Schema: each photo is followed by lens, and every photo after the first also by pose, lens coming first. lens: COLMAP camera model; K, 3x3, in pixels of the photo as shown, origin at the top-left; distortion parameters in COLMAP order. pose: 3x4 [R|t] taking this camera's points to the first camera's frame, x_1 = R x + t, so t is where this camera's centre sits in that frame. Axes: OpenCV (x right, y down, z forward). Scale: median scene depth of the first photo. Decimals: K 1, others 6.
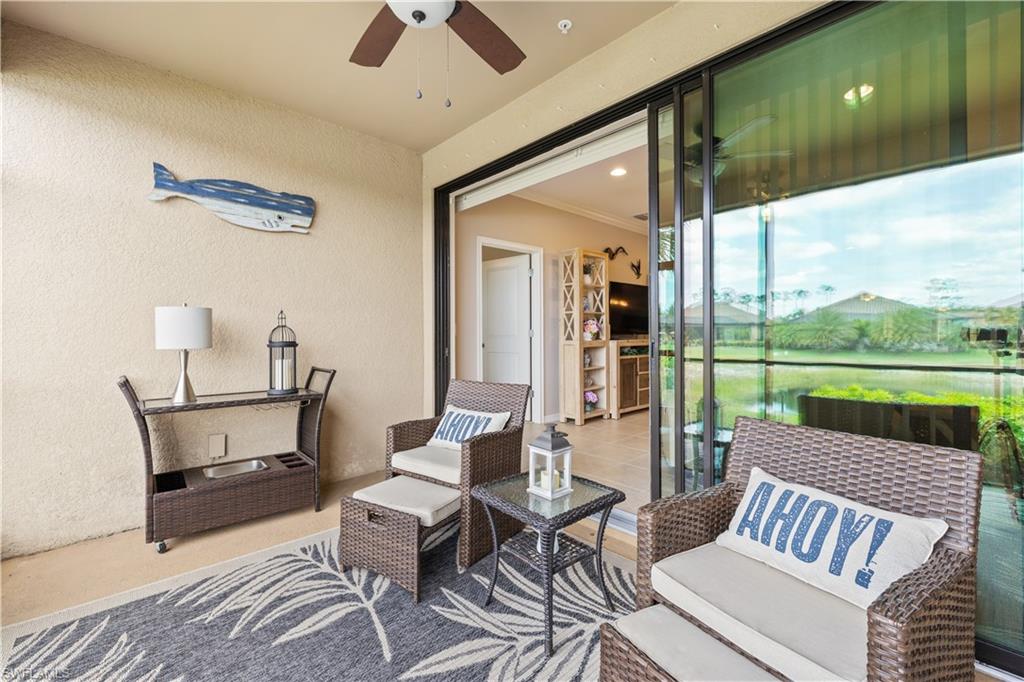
lens RADIAL K [[428.3, 0, 510.8], [0, 428.3, 337.0], [0, 0, 1]] dist [0.000895, -0.000984]
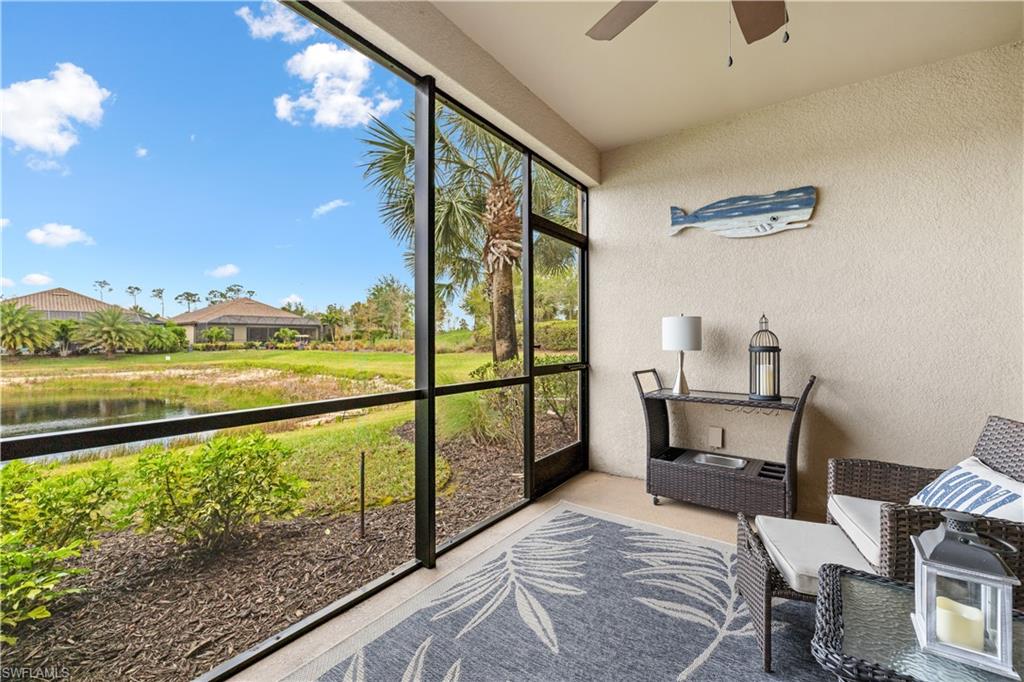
lens RADIAL K [[428.3, 0, 511.5], [0, 428.3, 339.3], [0, 0, 1]] dist [0.000895, -0.000984]
pose [[0.204914, 0.001559, -0.978779, 0.351487], [-0.011778, 0.999930, -0.000873, 0.002591], [0.978709, 0.011707, 0.204918, 0.269876]]
